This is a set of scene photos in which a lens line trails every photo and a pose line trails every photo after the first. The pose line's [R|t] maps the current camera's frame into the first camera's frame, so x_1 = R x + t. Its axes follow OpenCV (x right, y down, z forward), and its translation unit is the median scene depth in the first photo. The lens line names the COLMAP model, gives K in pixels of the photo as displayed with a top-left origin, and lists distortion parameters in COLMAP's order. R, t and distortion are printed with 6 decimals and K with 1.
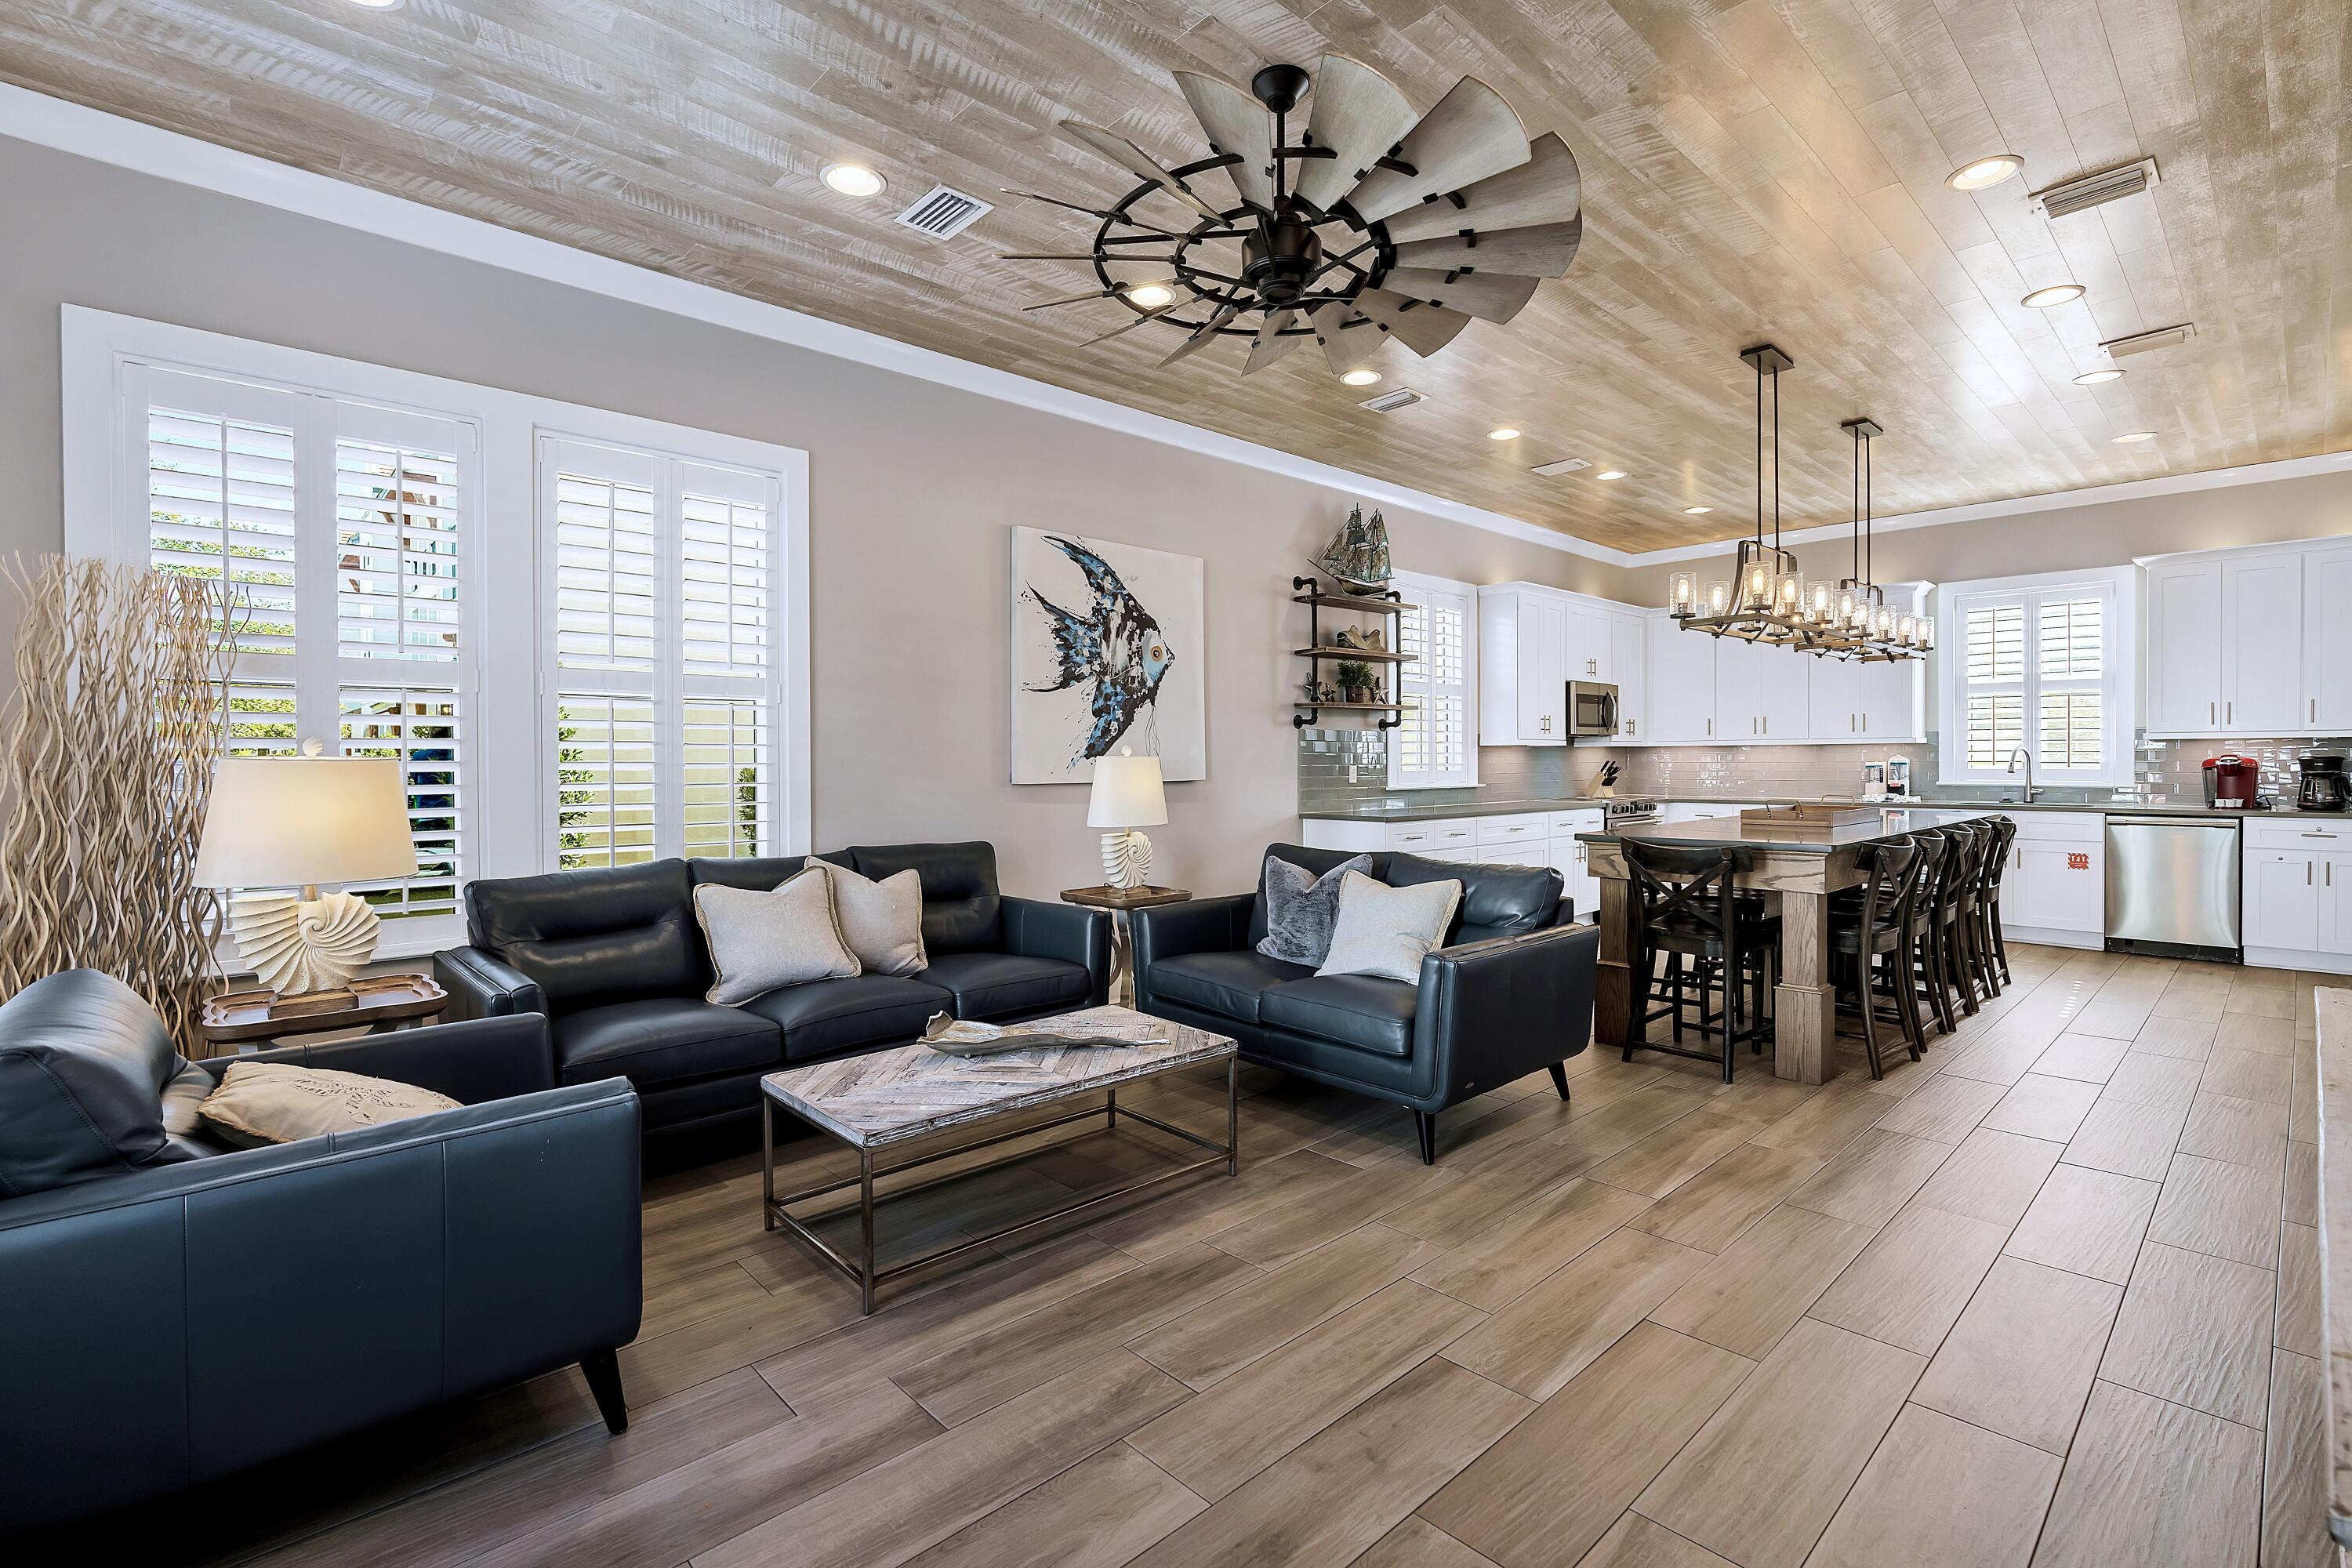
lens RADIAL K [[1064.8, 0, 1183.9], [0, 1064.8, 771.6], [0, 0, 1]] dist [-0.007531, 0.002803]
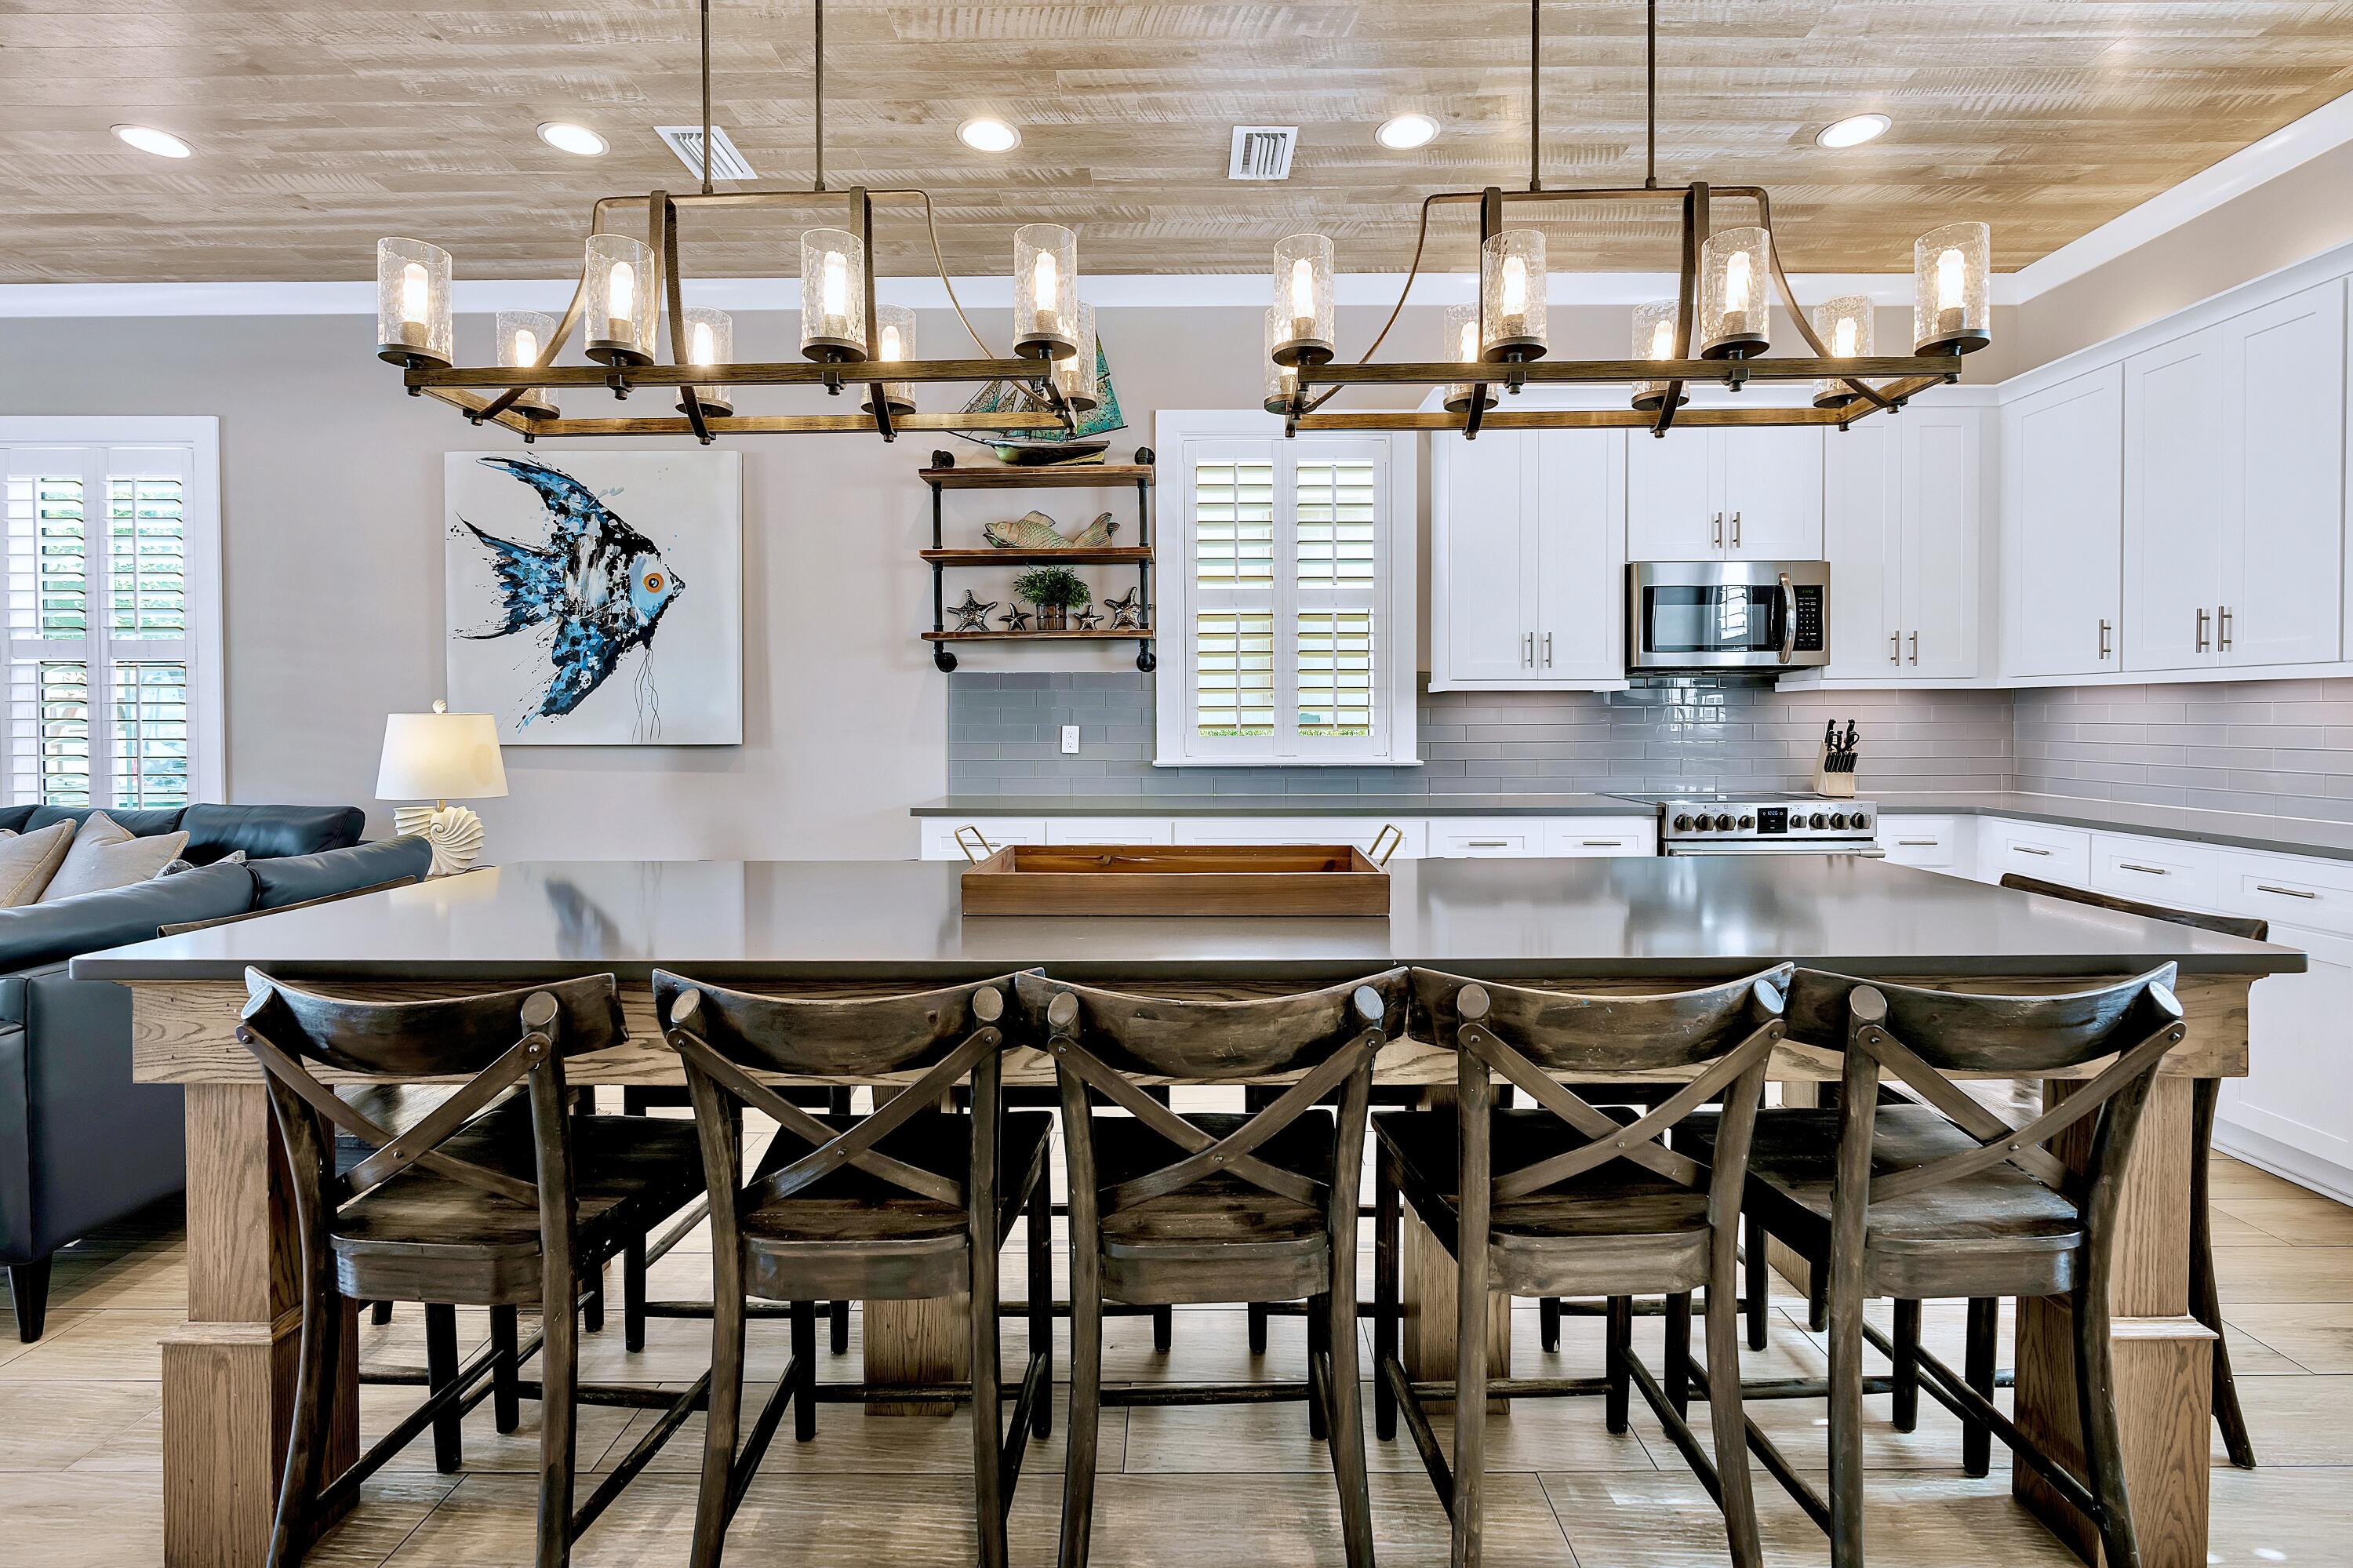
lens RADIAL K [[1065.3, 0, 1189.3], [0, 1065.3, 738.2], [0, 0, 1]] dist [-0.007531, 0.002803]
pose [[0.726972, 0.017916, -0.686433, 0.718246], [-0.008236, 0.999815, 0.017373, -0.011234], [0.686617, -0.006977, 0.726985, 0.622818]]
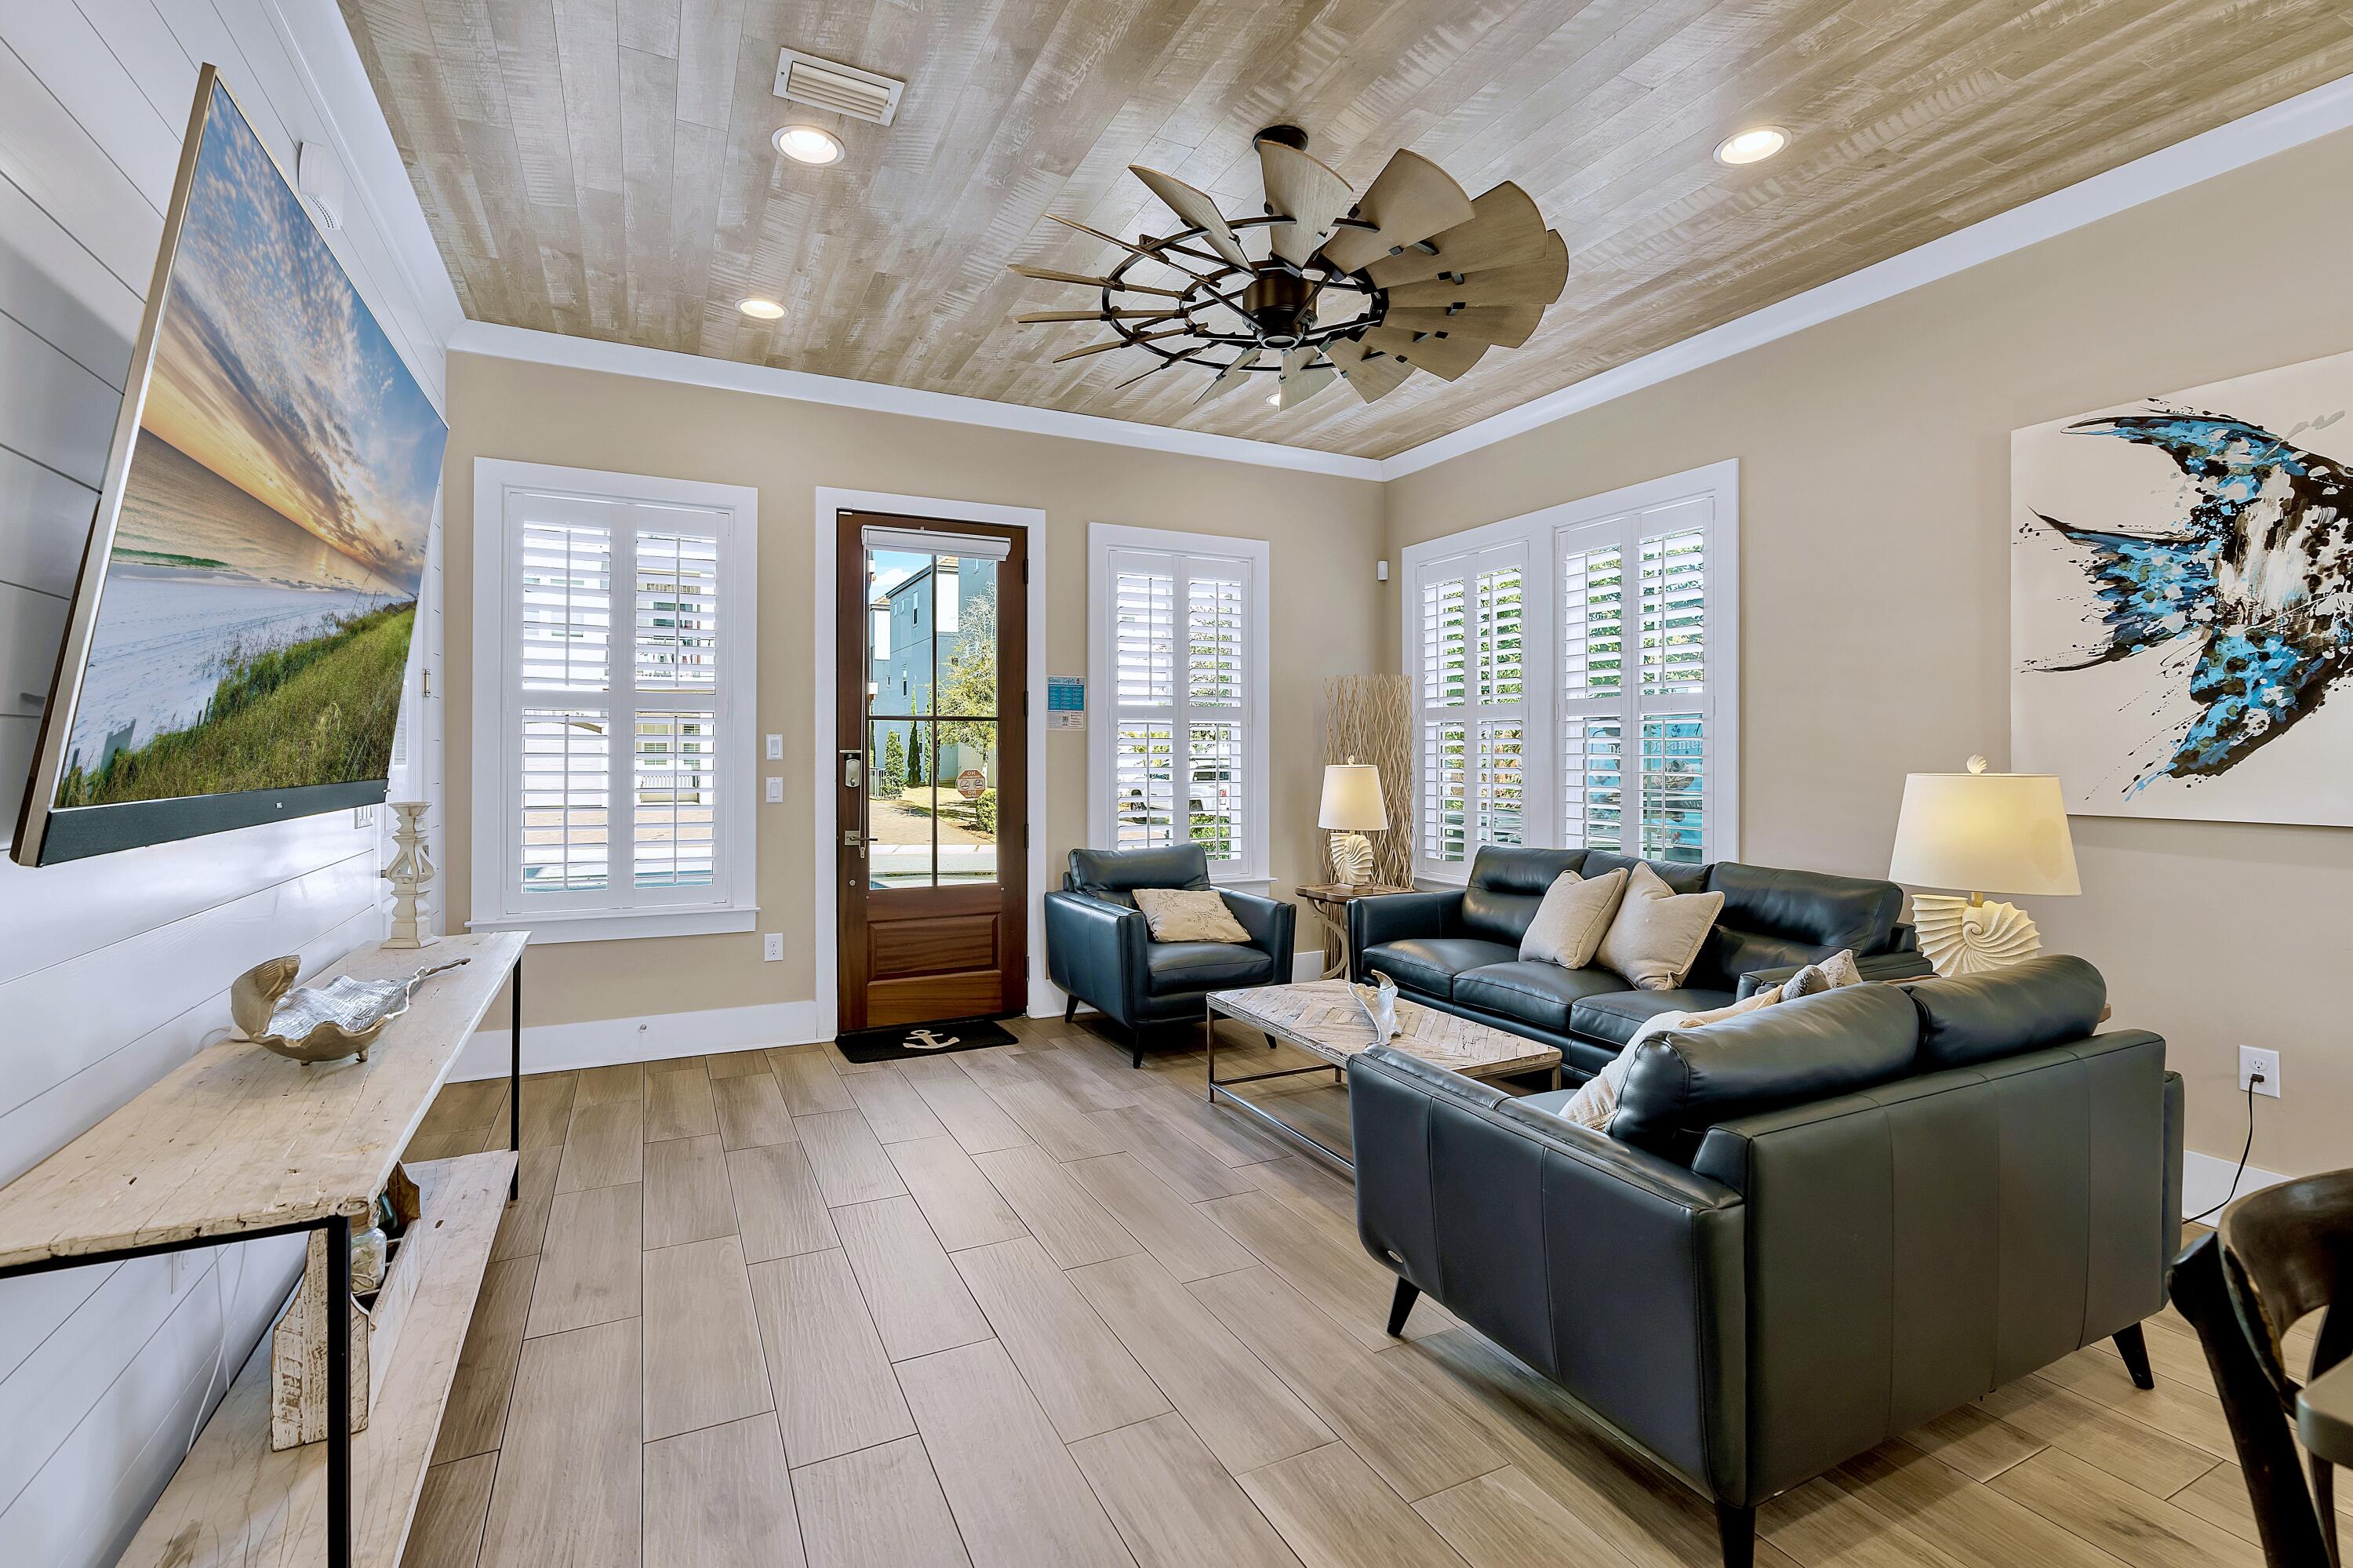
lens RADIAL K [[1065.3, 0, 1178.7], [0, 1065.3, 748.0], [0, 0, 1]] dist [-0.007531, 0.002803]
pose [[-0.281641, -0.000339, -0.959520, 0.511895], [-0.008272, 0.999964, 0.002074, -0.020544], [0.959484, 0.008522, -0.281633, 0.543709]]
